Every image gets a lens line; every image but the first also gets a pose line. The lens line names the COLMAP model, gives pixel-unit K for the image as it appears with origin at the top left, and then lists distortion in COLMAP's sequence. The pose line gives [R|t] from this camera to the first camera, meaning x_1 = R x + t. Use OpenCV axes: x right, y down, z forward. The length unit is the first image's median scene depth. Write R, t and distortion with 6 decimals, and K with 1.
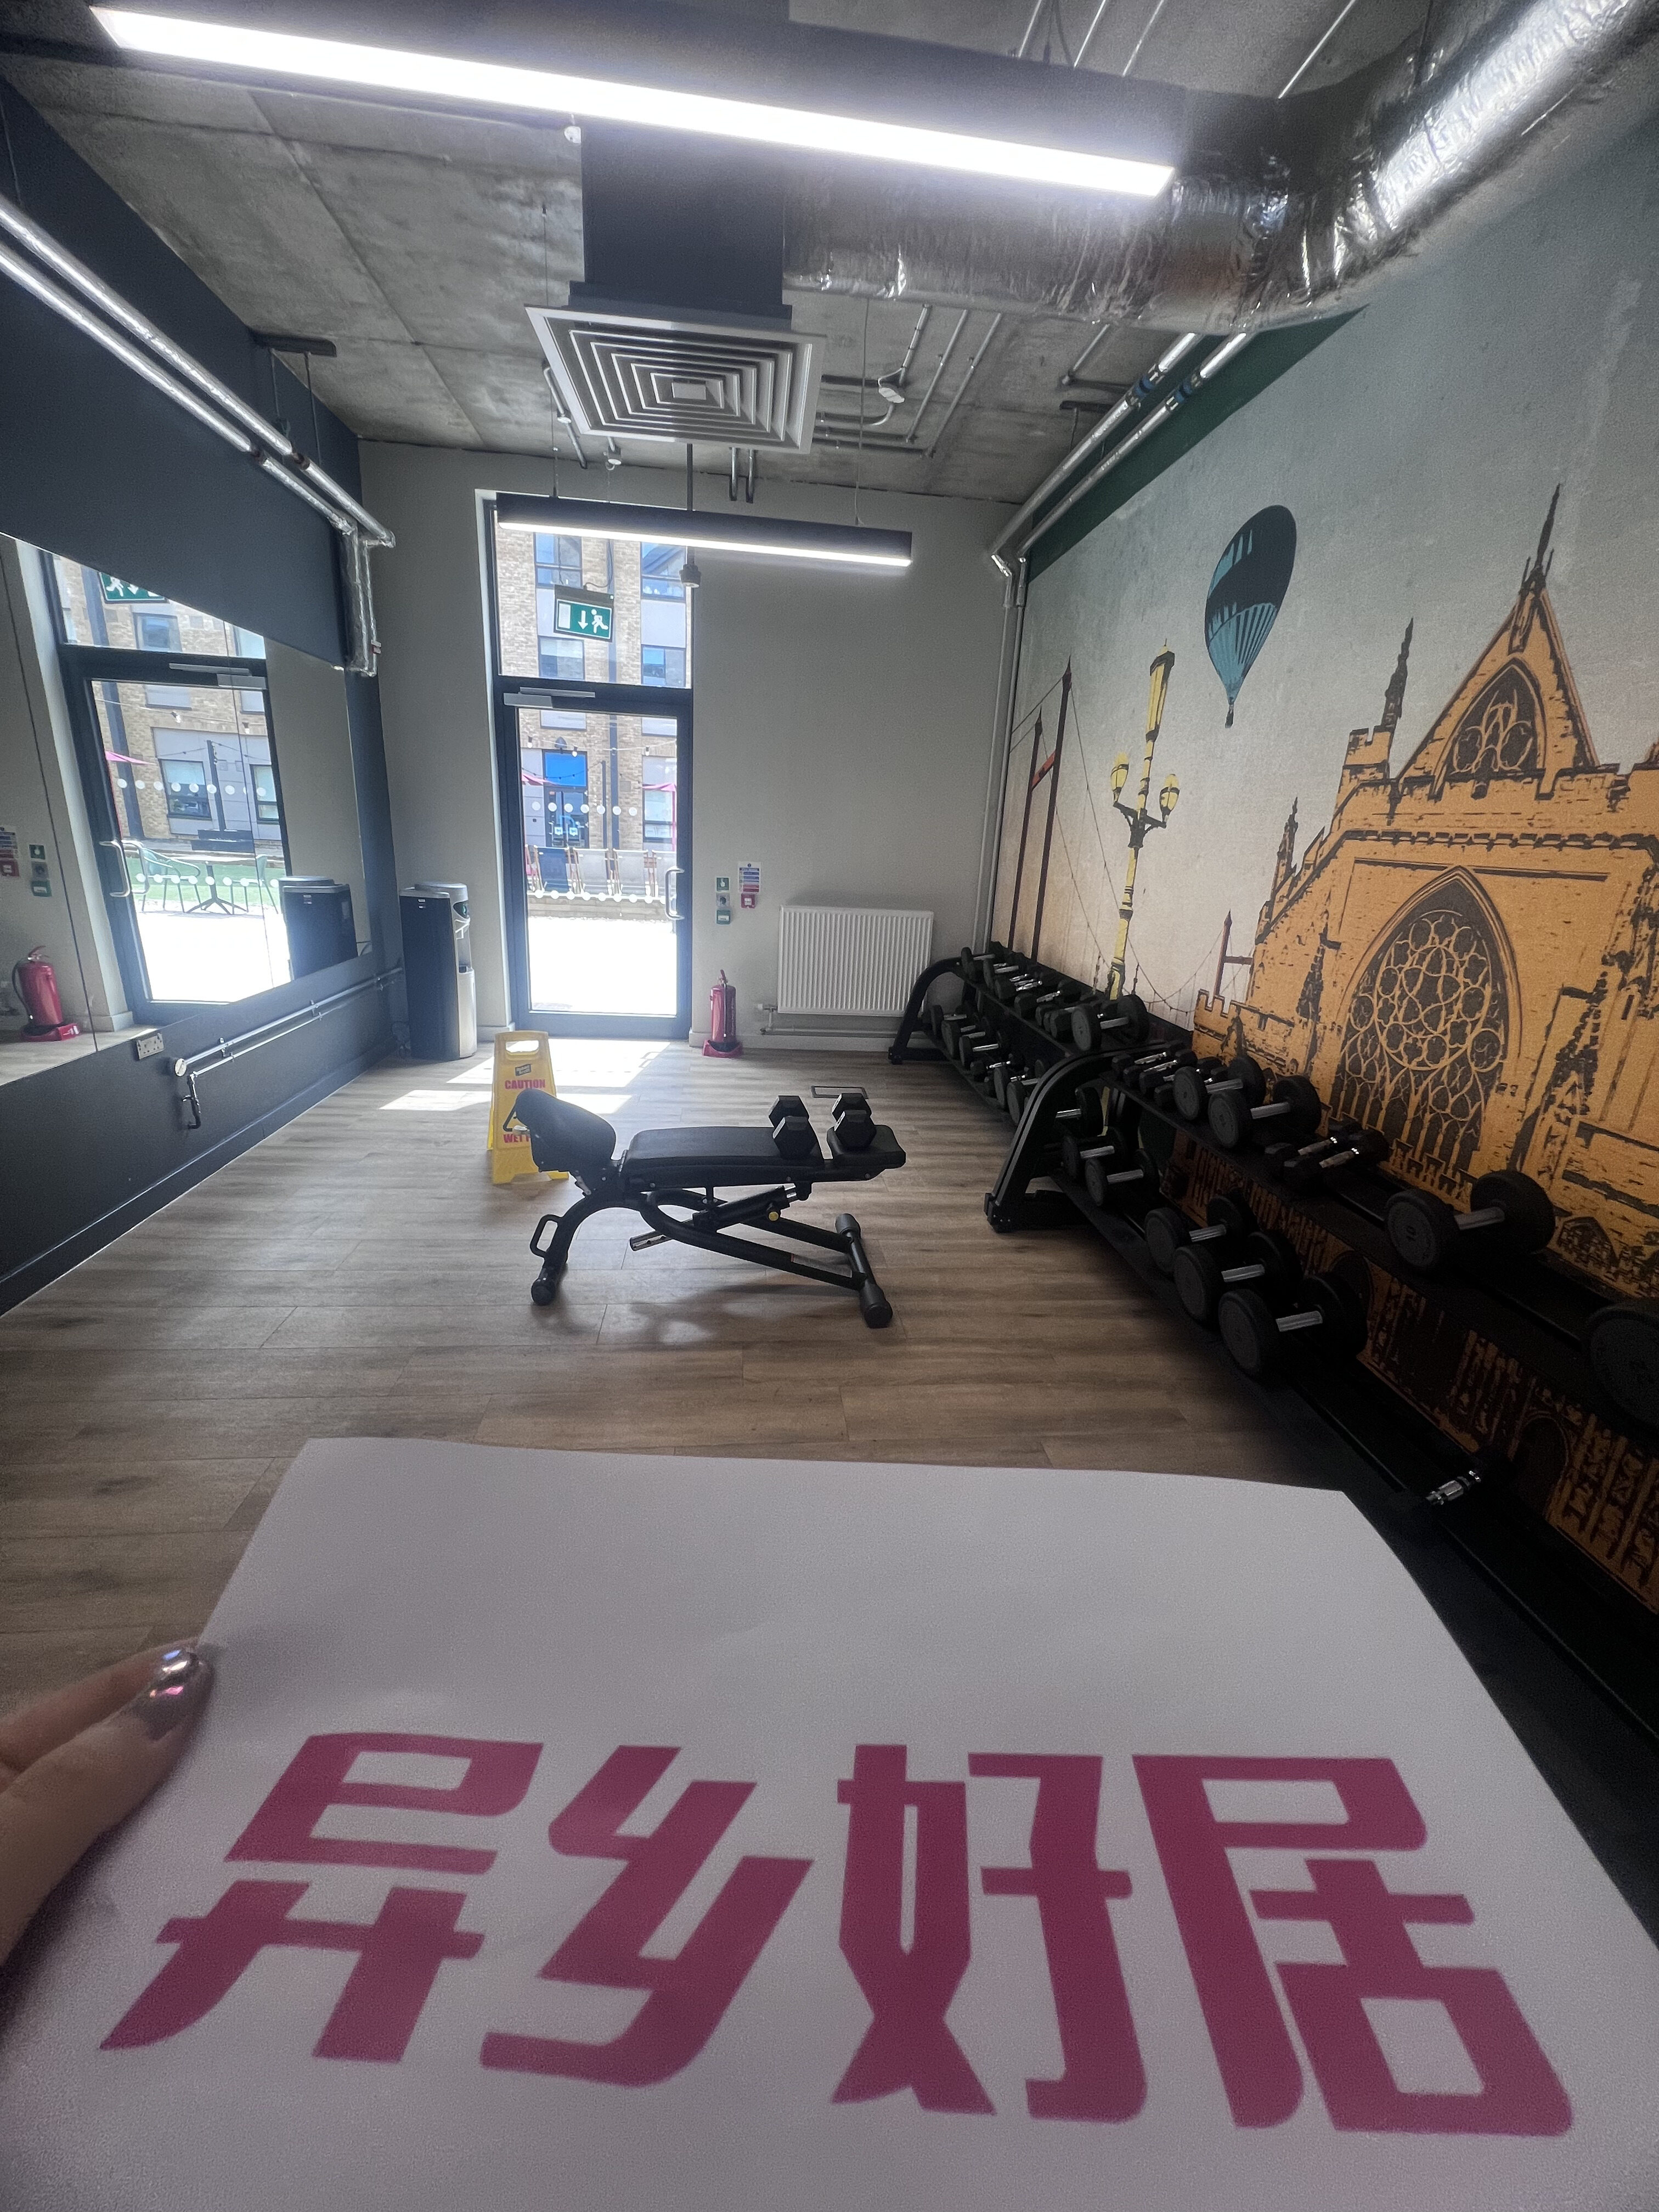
lens RADIAL K [[890.6, 0, 838.9], [0, 890.6, 1103.8], [0, 0, 1]] dist [-0.004001, 0.000797]
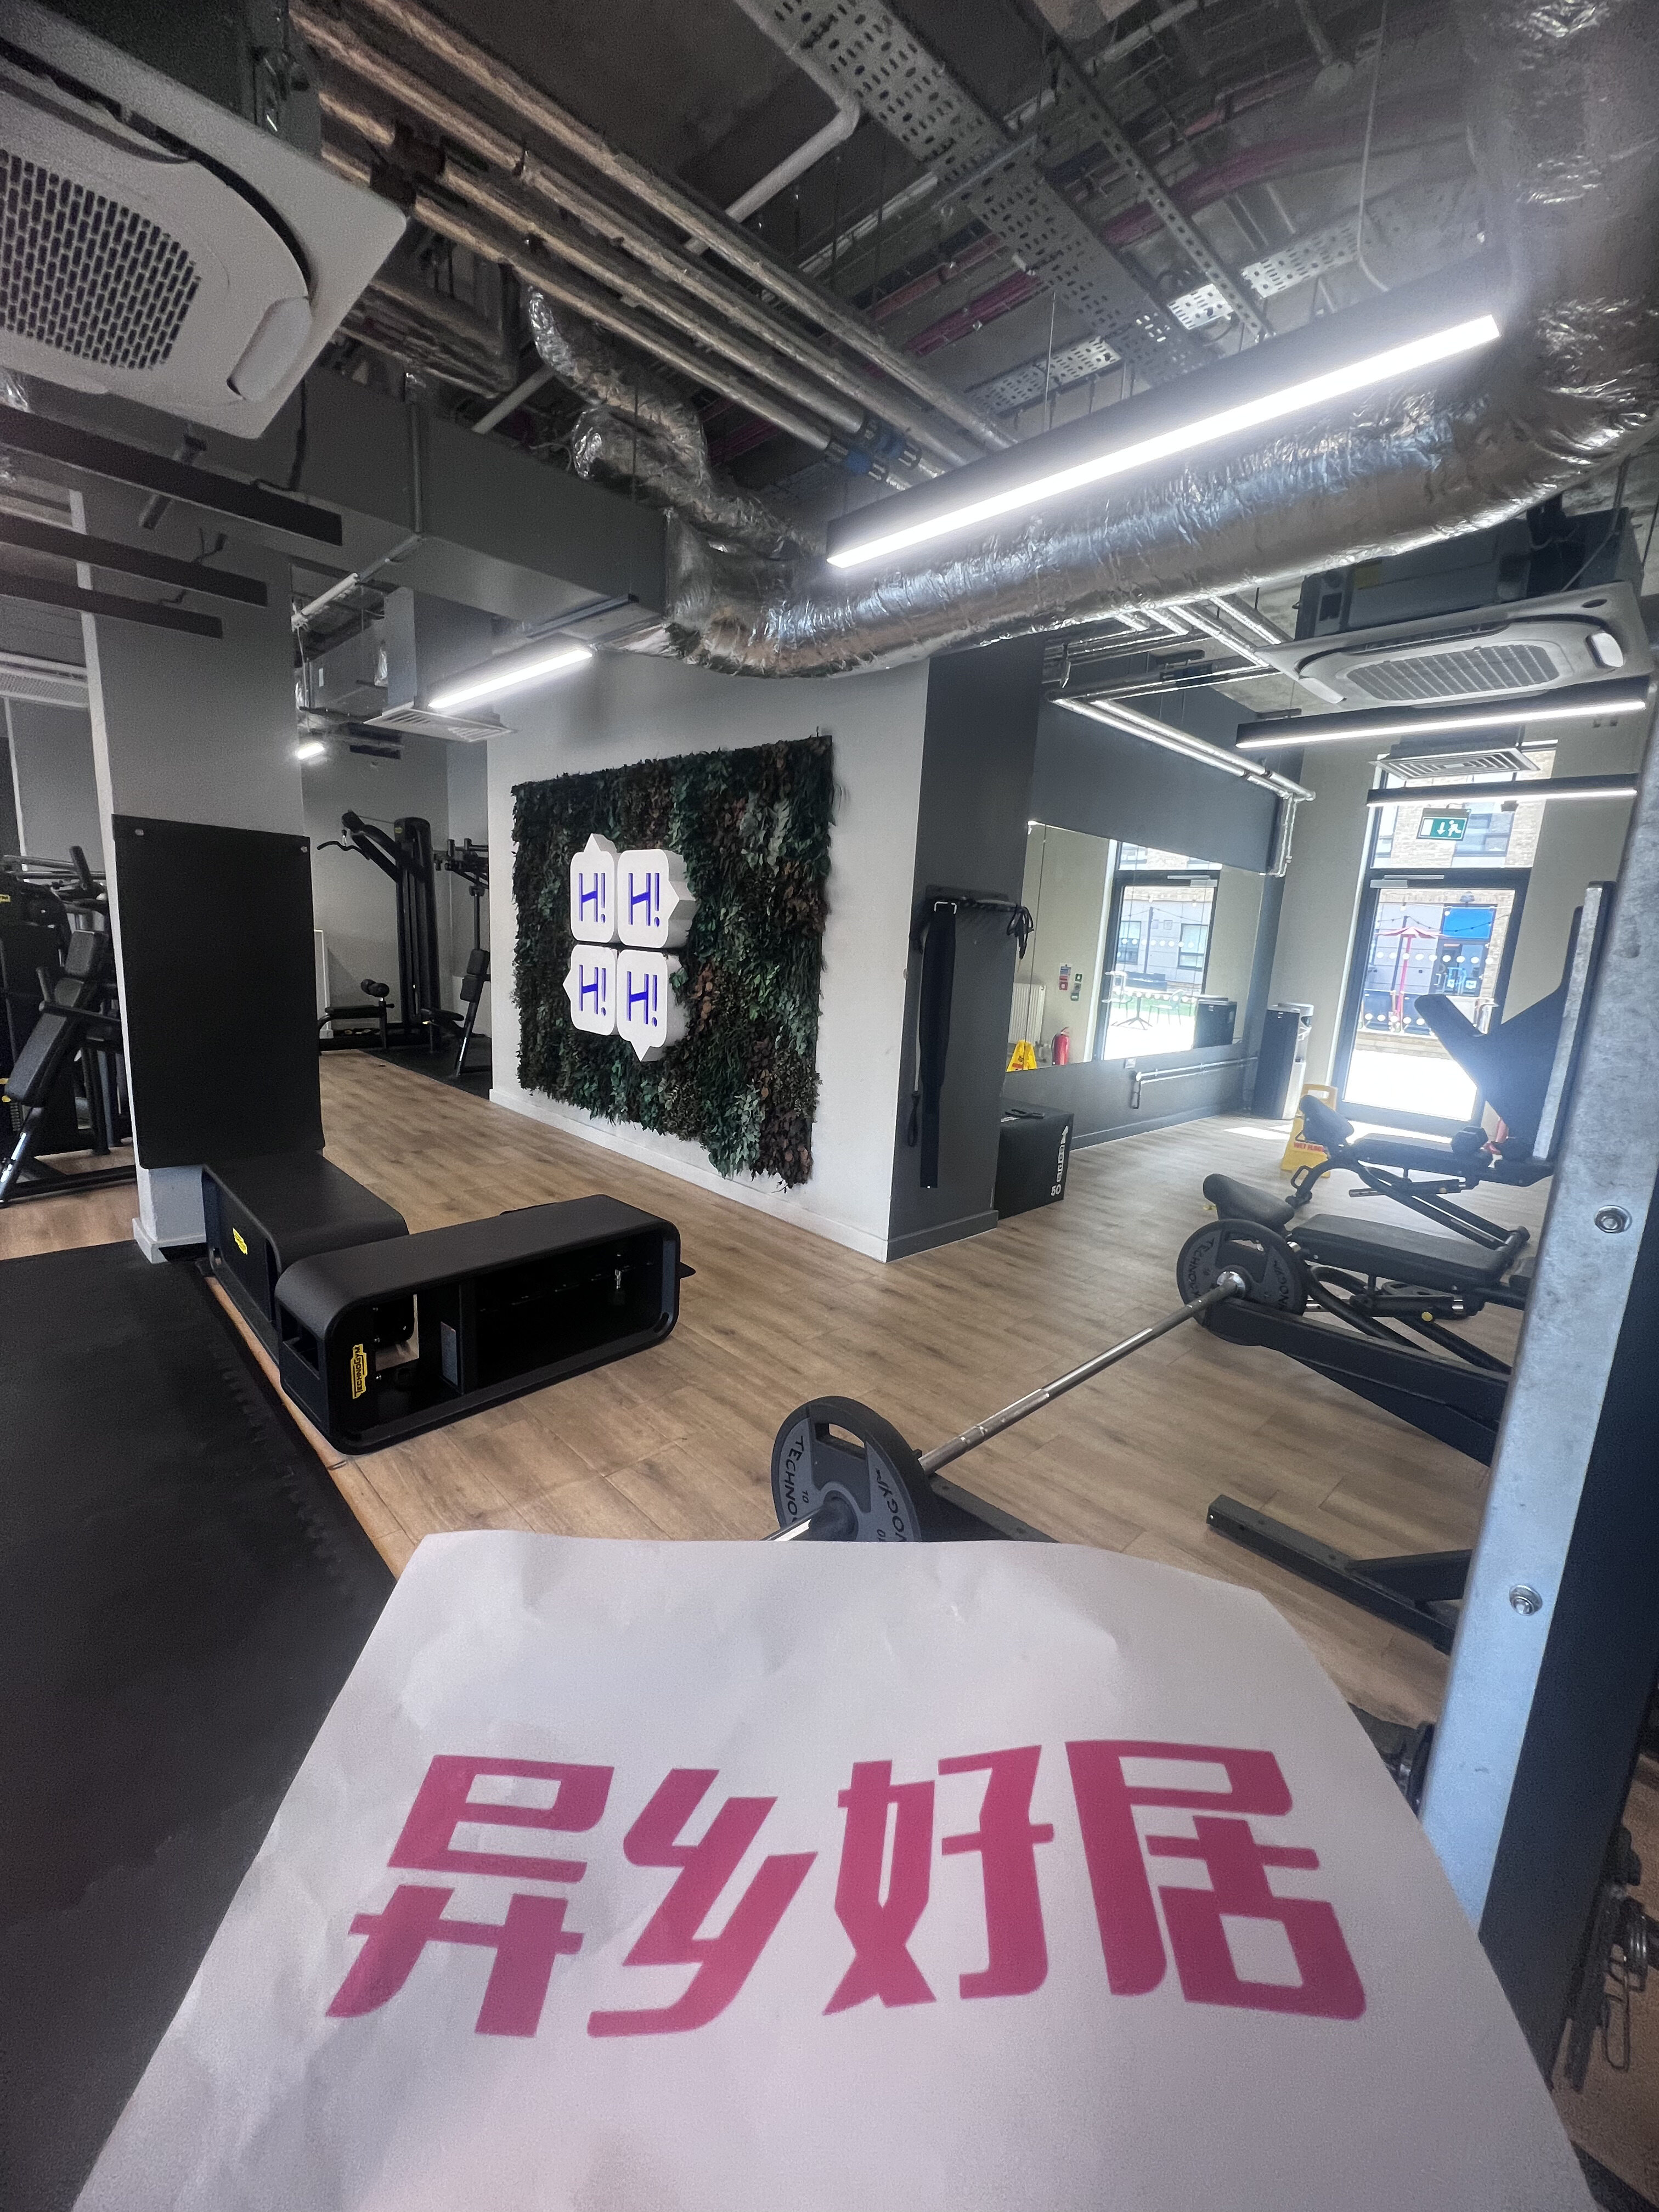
lens RADIAL K [[890.6, 0, 833.5], [0, 890.6, 1102.5], [0, 0, 1]] dist [-0.004001, 0.000797]
pose [[0.616067, 0.131691, -0.776607, 0.292103], [-0.254411, 0.966351, -0.037954, 0.189741], [0.745477, 0.220959, 0.628841, -0.551799]]
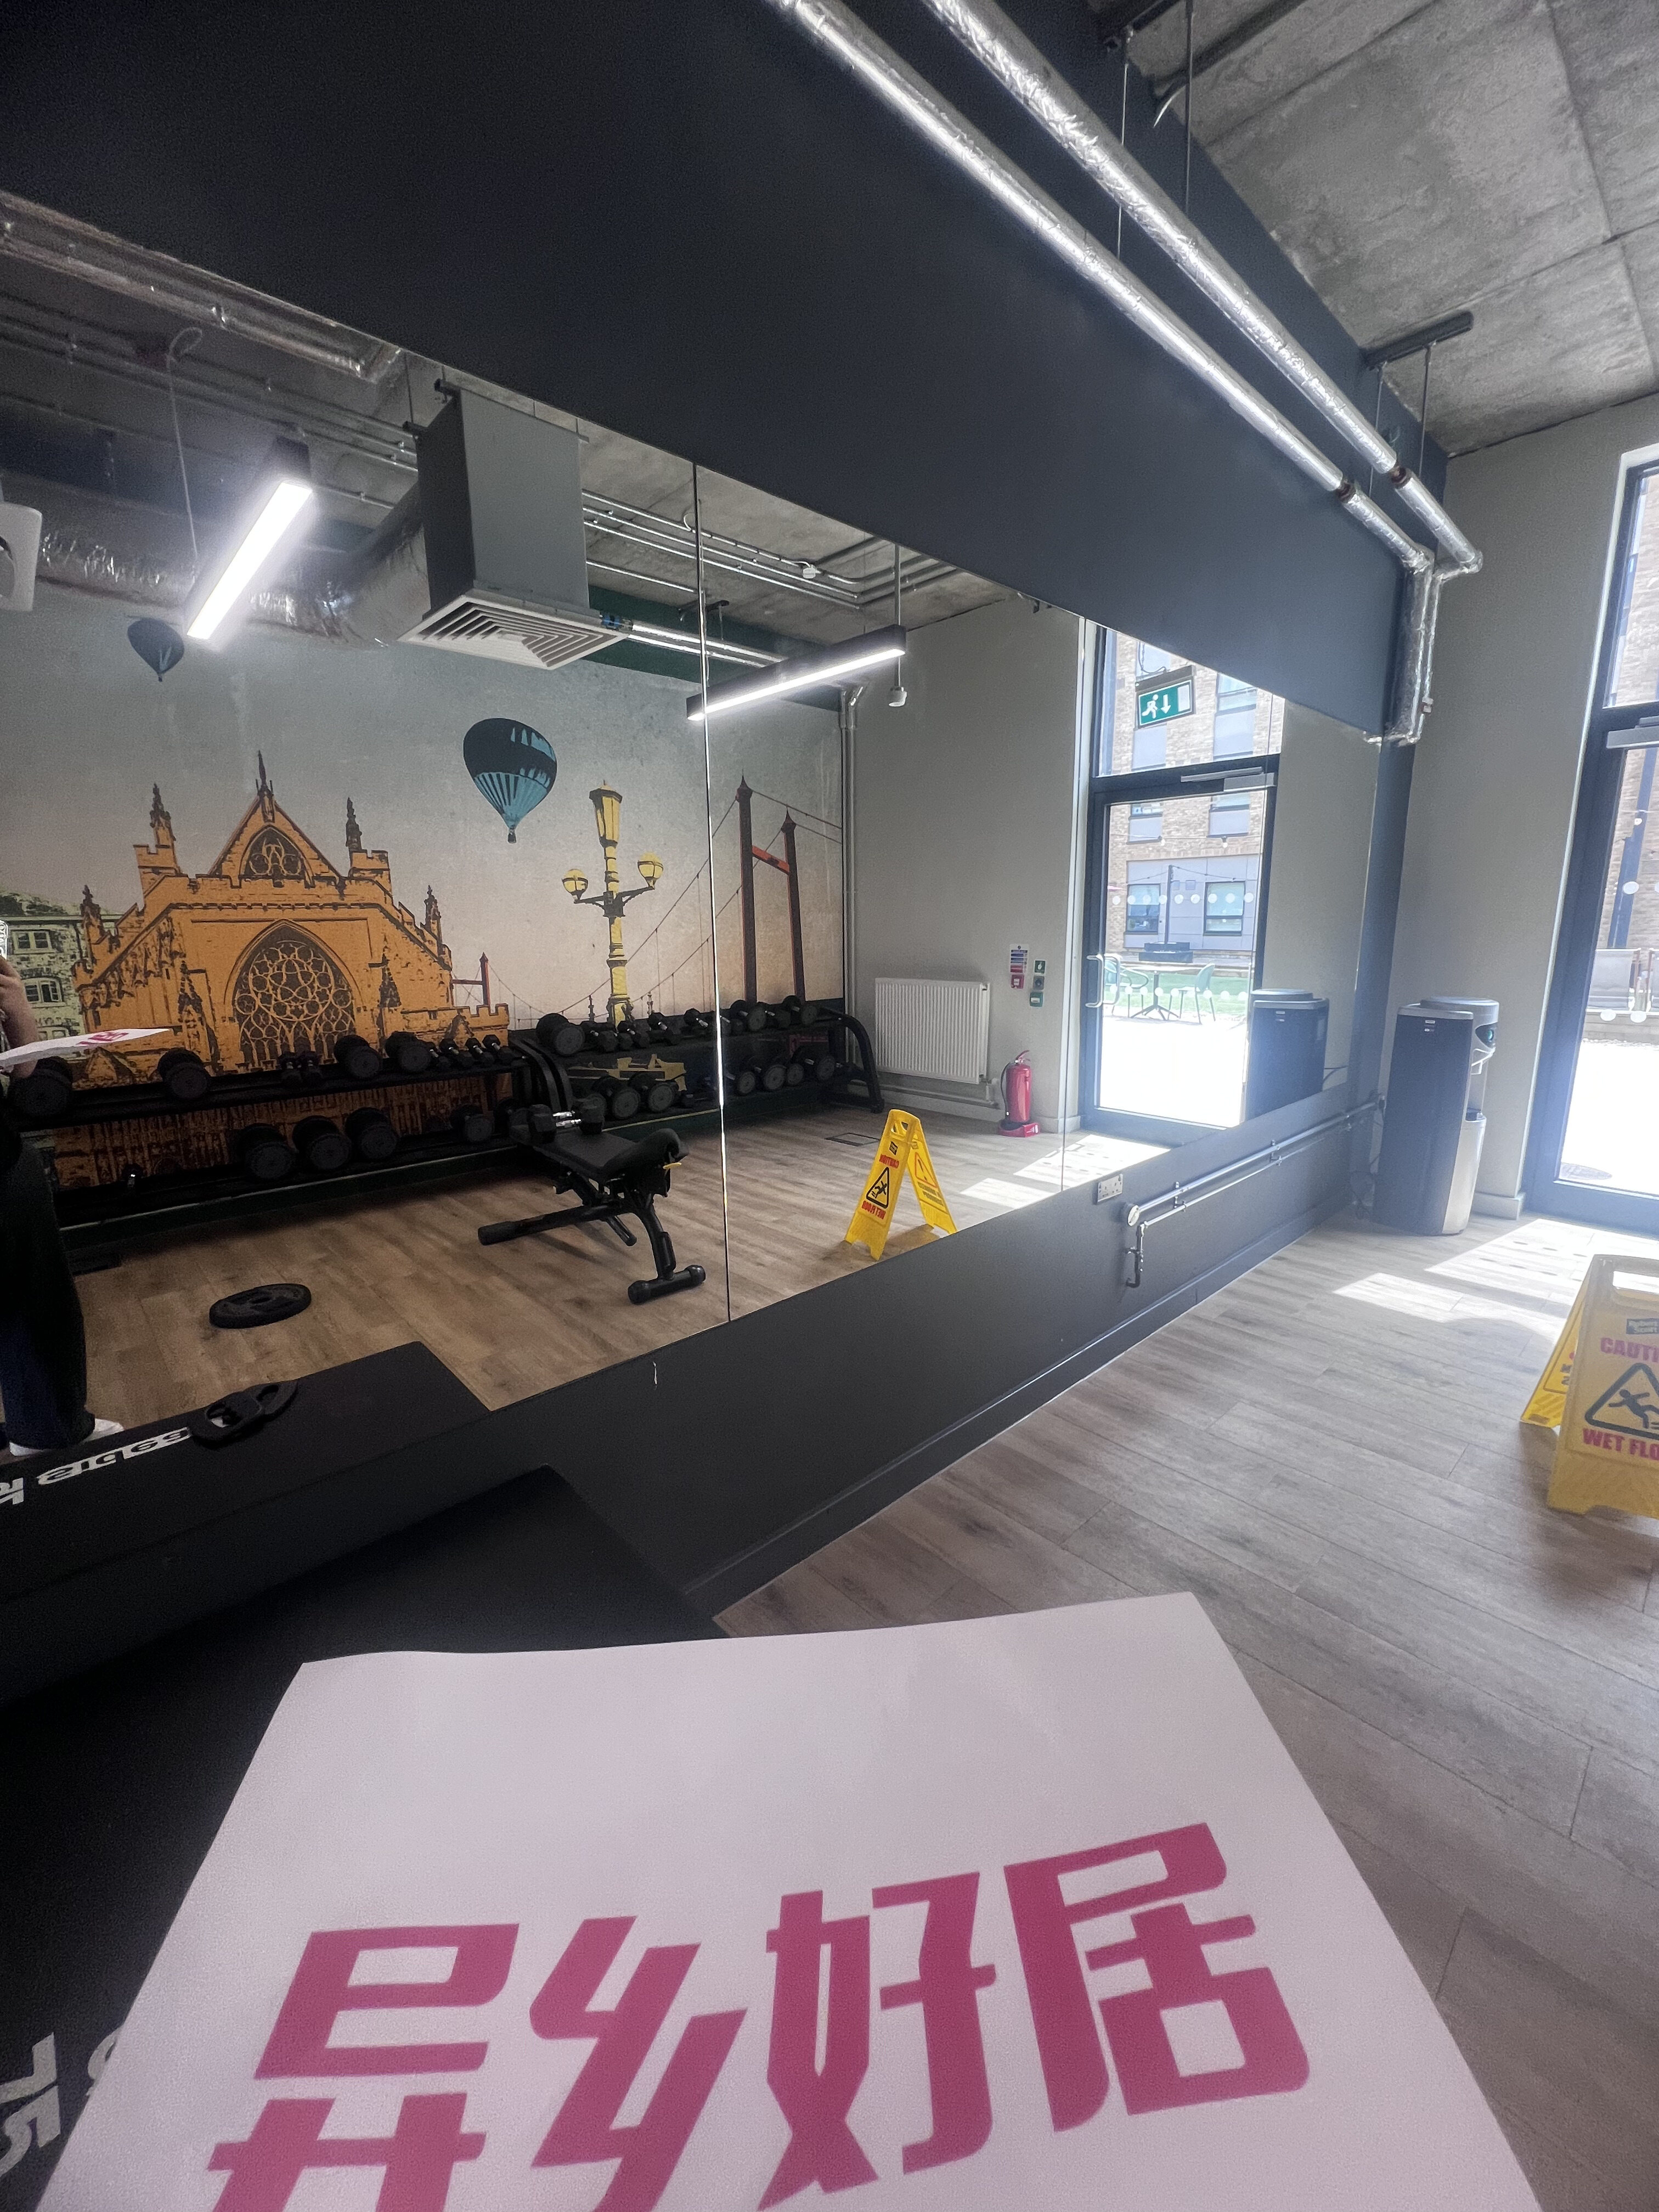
lens RADIAL K [[890.6, 0, 839.2], [0, 890.6, 1103.7], [0, 0, 1]] dist [-0.004001, 0.000797]
pose [[0.601868, 0.103674, -0.791838, -0.179928], [-0.193675, 0.980886, -0.018785, -0.053610], [0.774755, 0.164665, 0.610443, 0.180207]]
